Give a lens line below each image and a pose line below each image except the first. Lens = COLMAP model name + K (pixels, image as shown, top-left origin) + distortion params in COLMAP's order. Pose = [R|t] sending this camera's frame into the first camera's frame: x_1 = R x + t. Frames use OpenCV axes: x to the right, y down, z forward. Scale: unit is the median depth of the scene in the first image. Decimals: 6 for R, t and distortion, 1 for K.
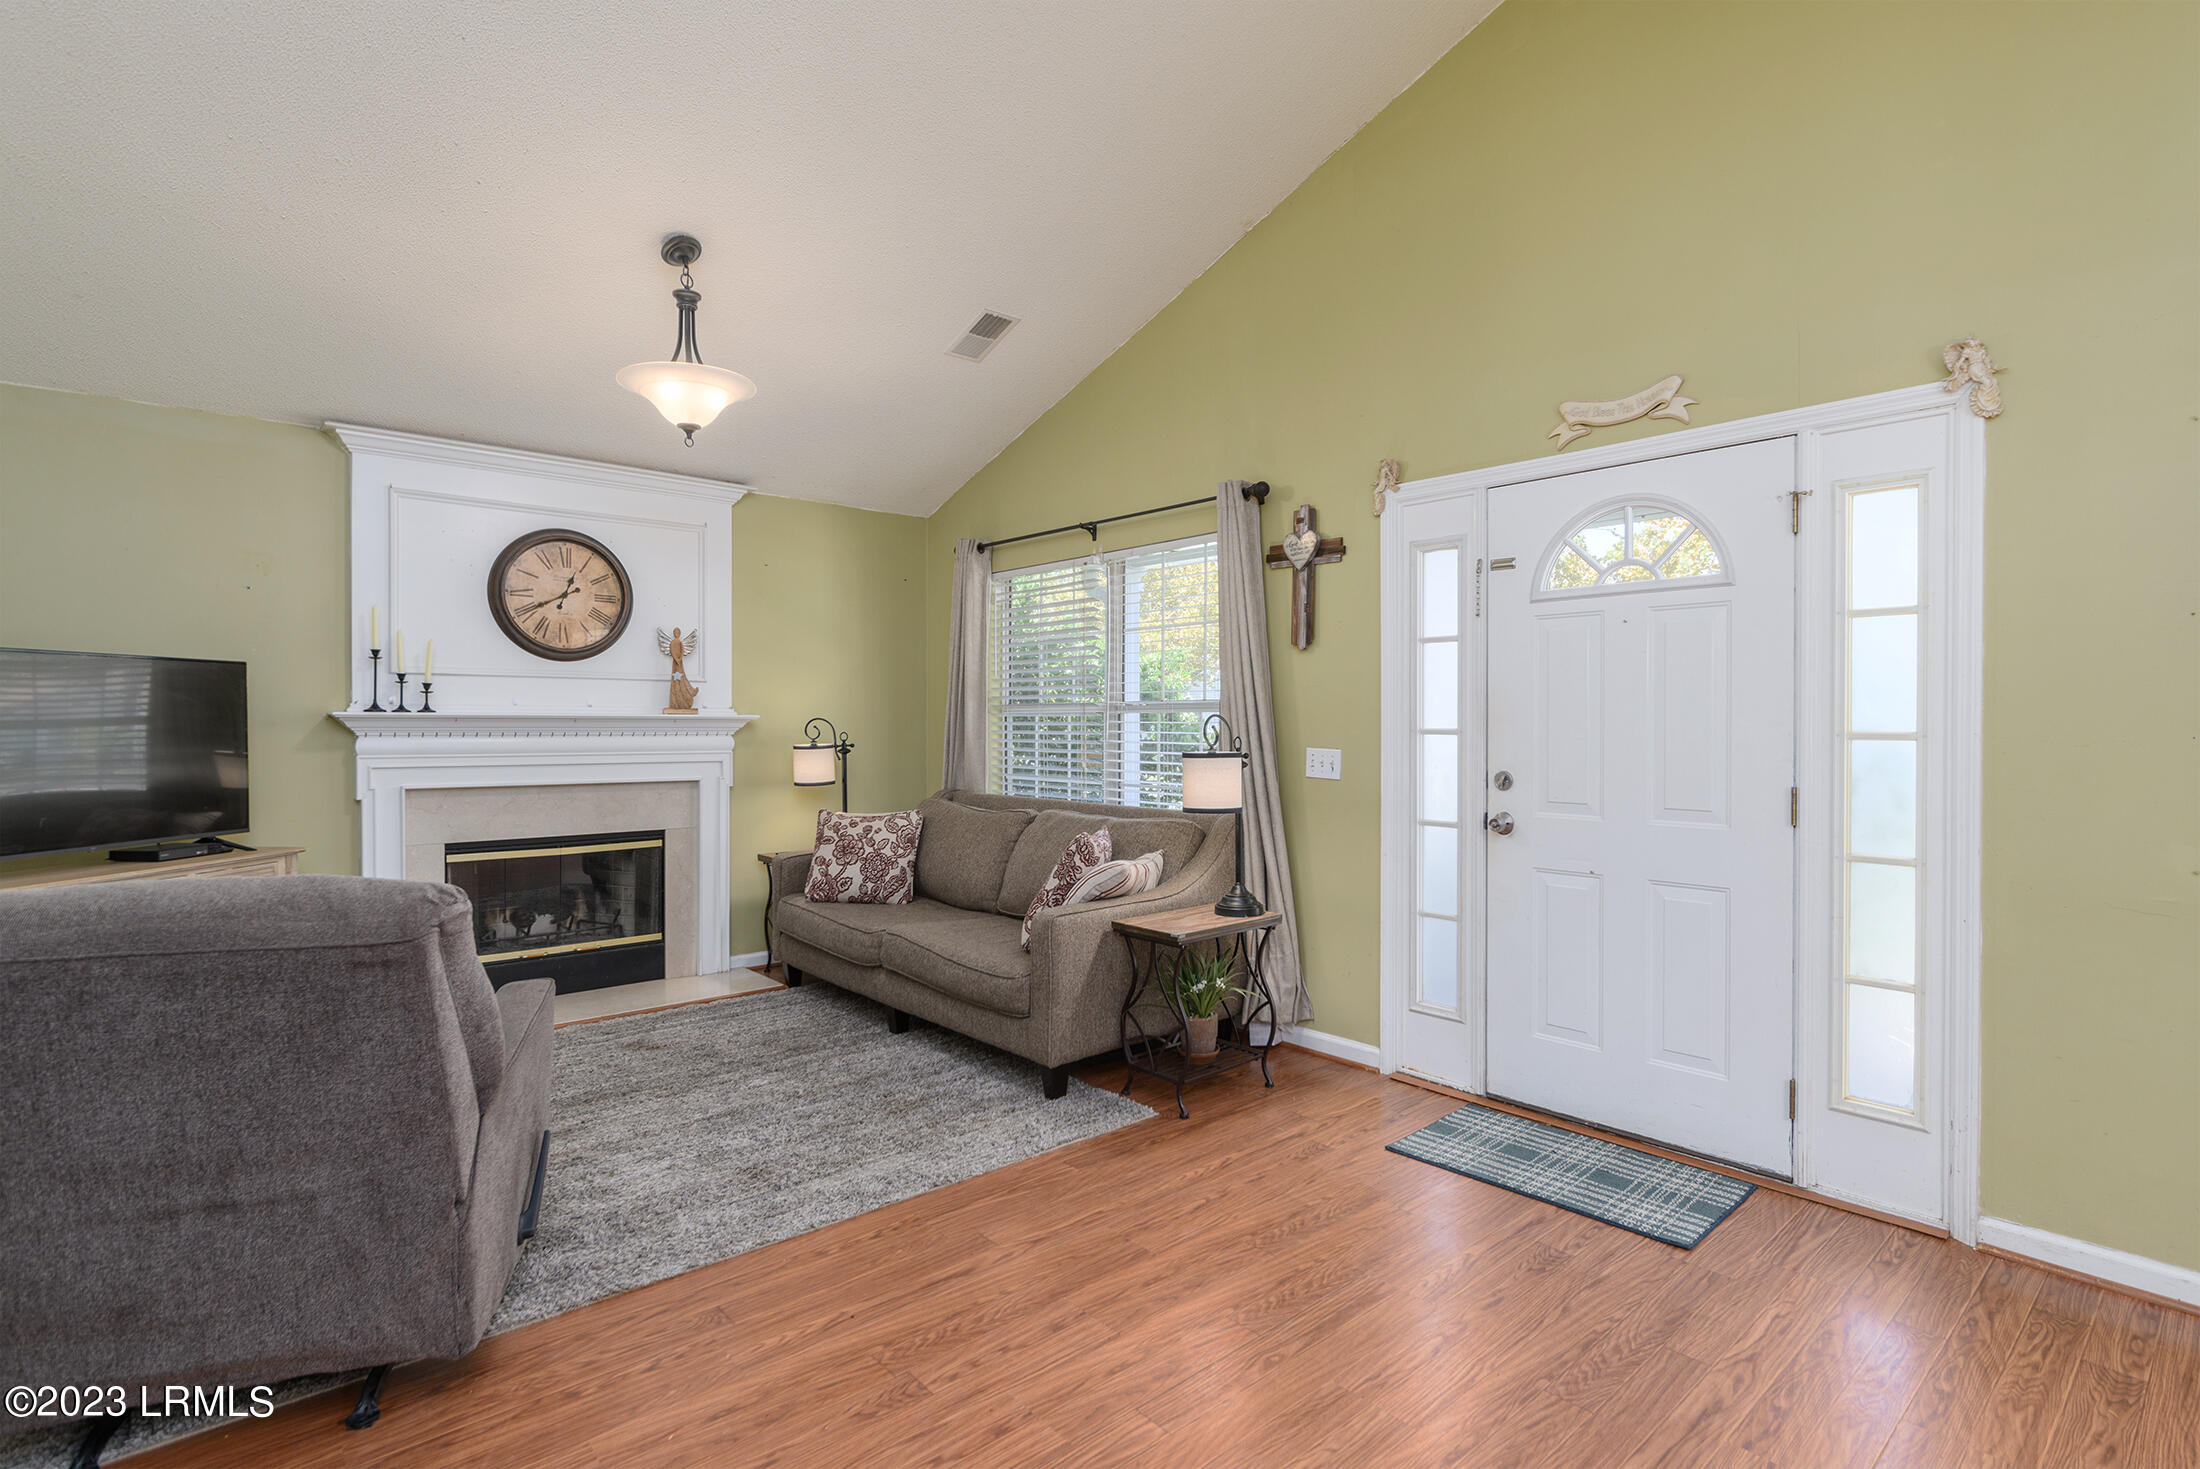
lens RADIAL K [[1085.8, 0, 1109.7], [0, 1085.8, 720.5], [0, 0, 1]] dist [0.003786, 0.000459]
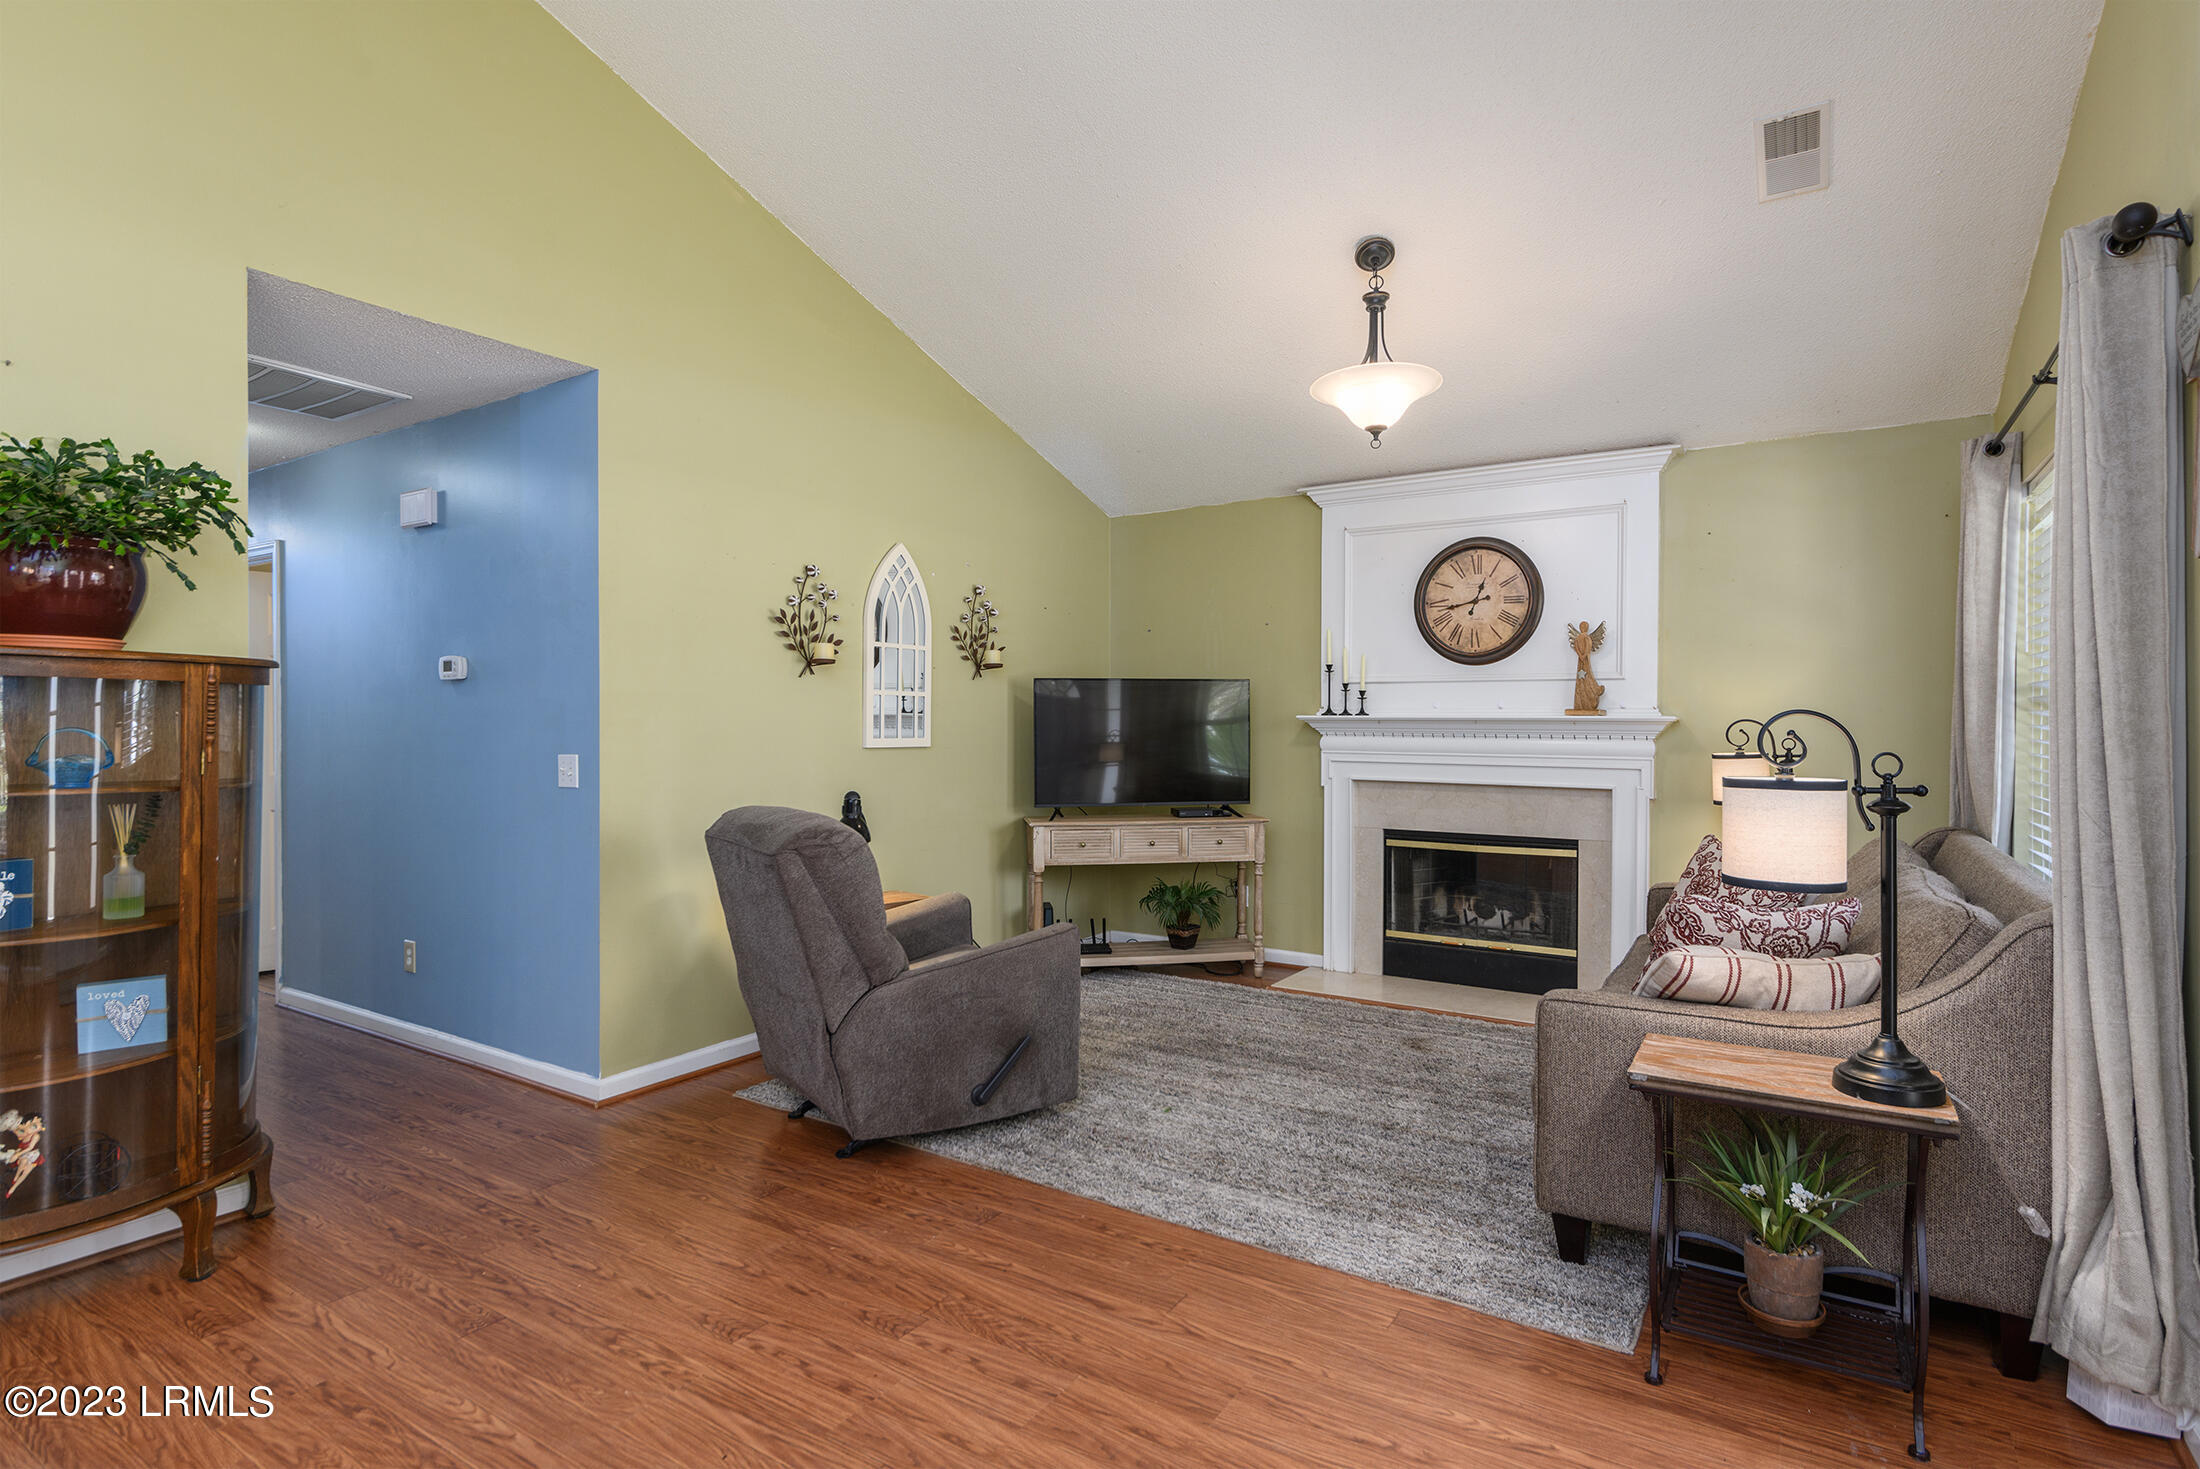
lens RADIAL K [[1085.8, 0, 1114.1], [0, 1085.8, 729.0], [0, 0, 1]] dist [0.003786, 0.000459]
pose [[0.275364, 0.005370, -0.961325, 0.434604], [-0.000909, 0.999985, 0.005326, 0.001149], [0.961340, -0.000593, 0.275365, 0.421021]]
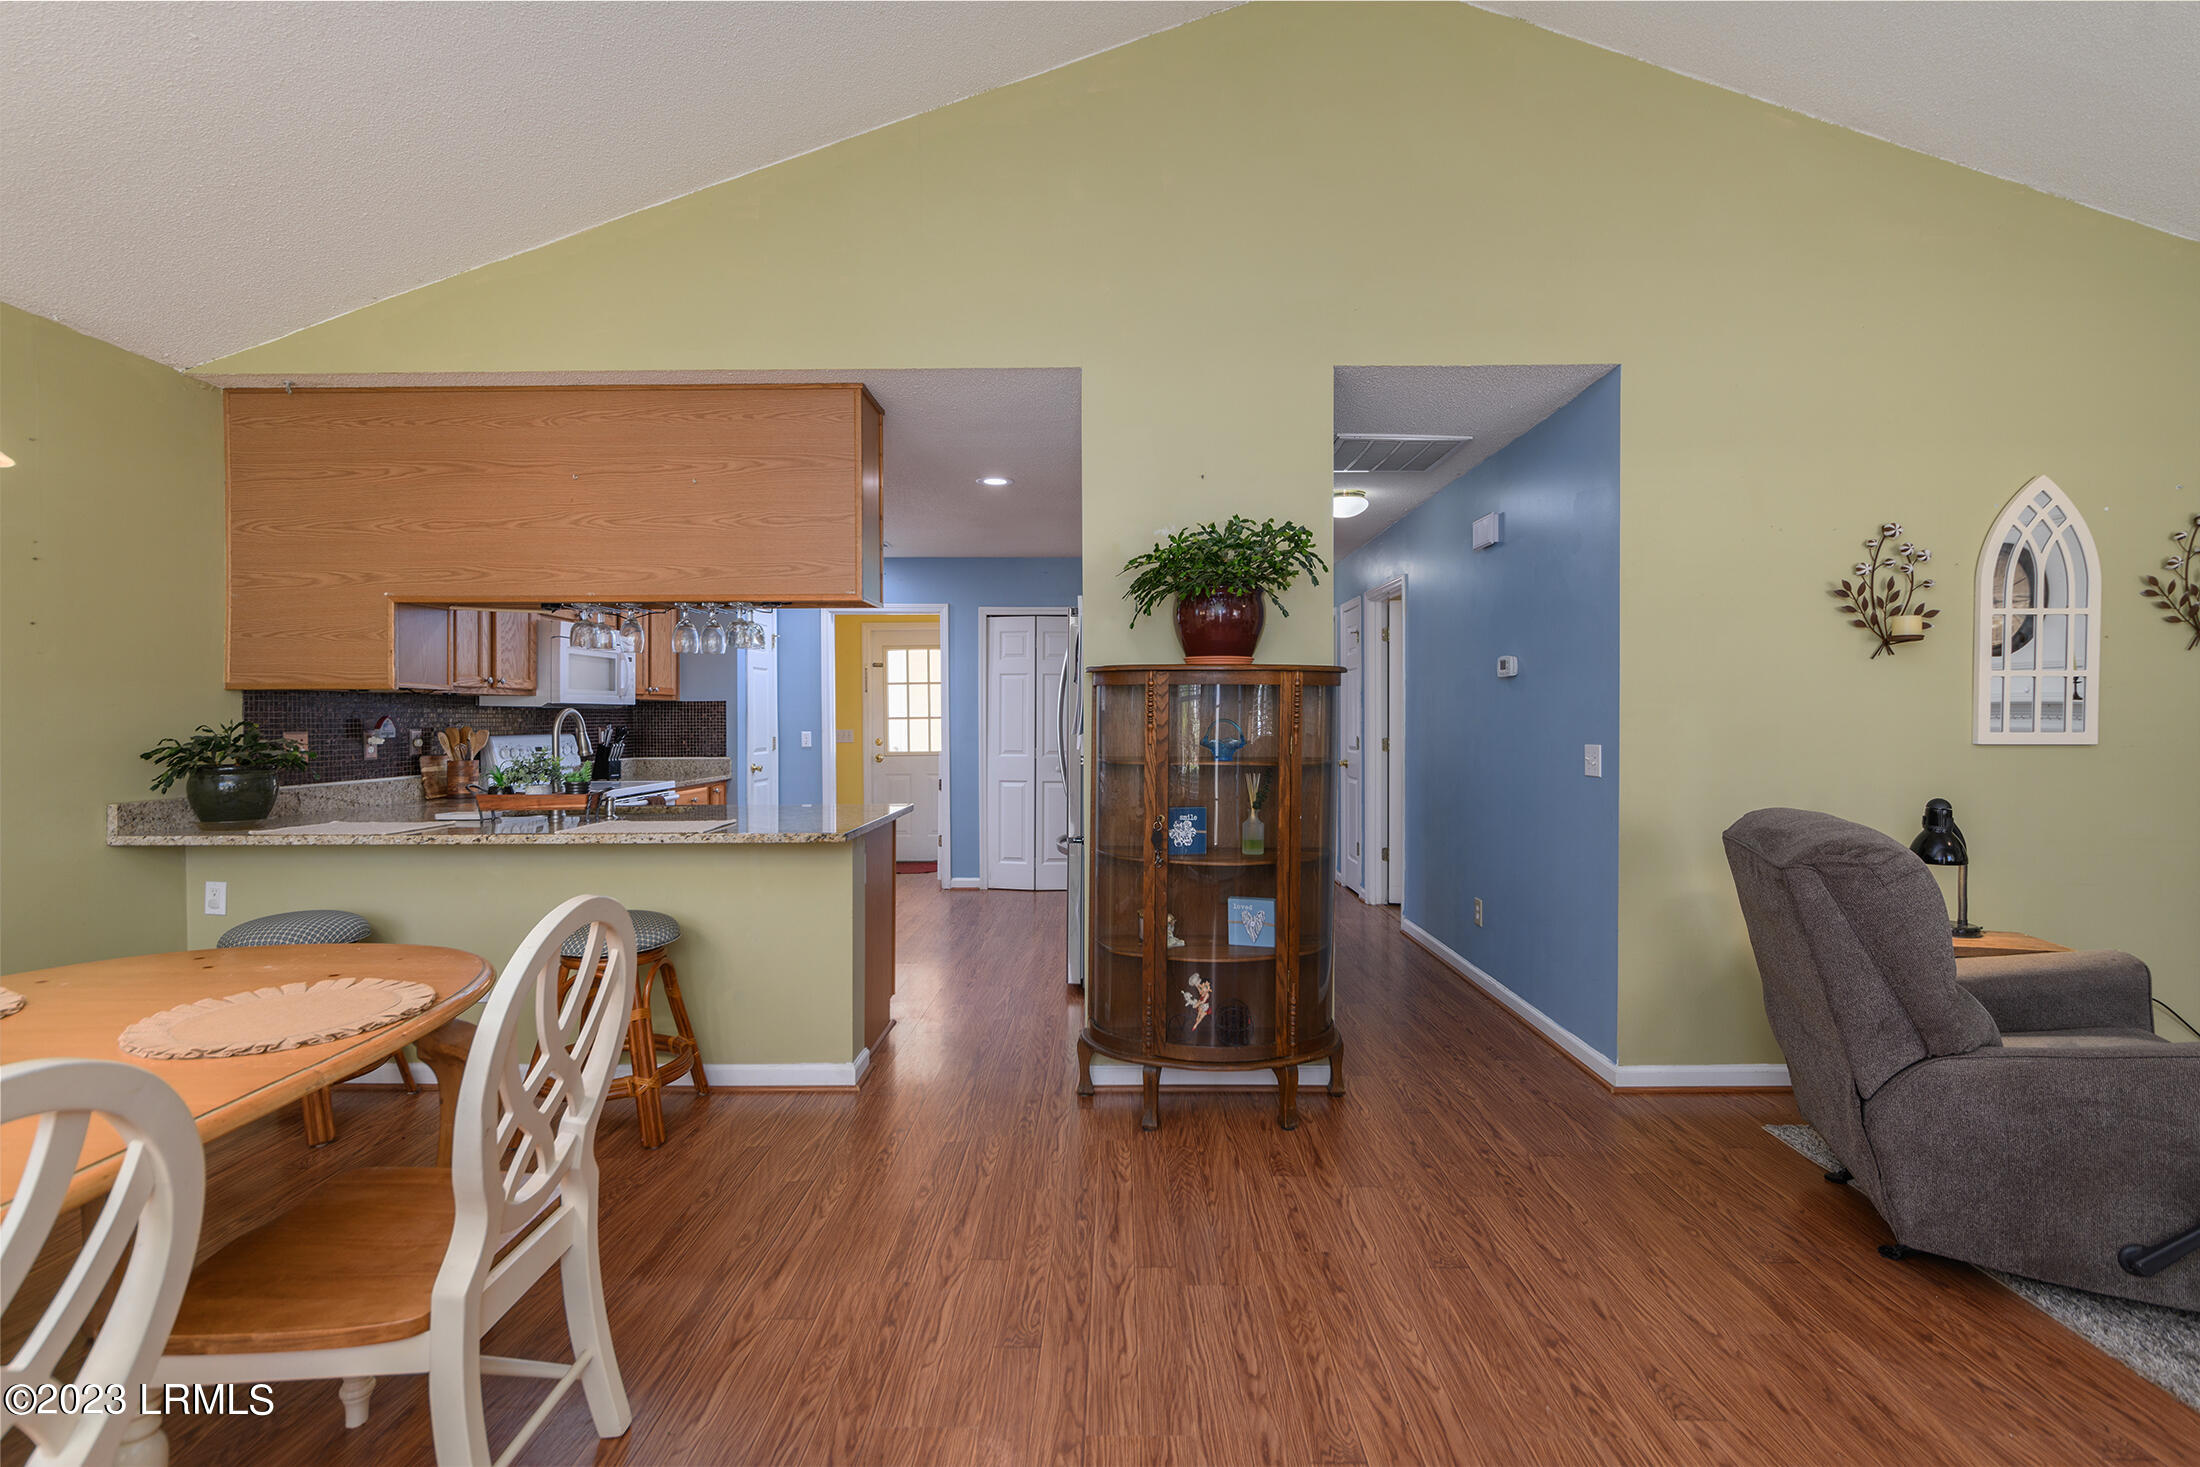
lens RADIAL K [[976.9, 0, 1107.9], [0, 976.9, 727.7], [0, 0, 1]] dist [-0.004170, 0.003215]
pose [[-0.659894, 0.011873, -0.751265, 0.351102], [0.003748, 0.999915, 0.012511, 0.000852], [0.751350, 0.005440, -0.659882, 0.475702]]
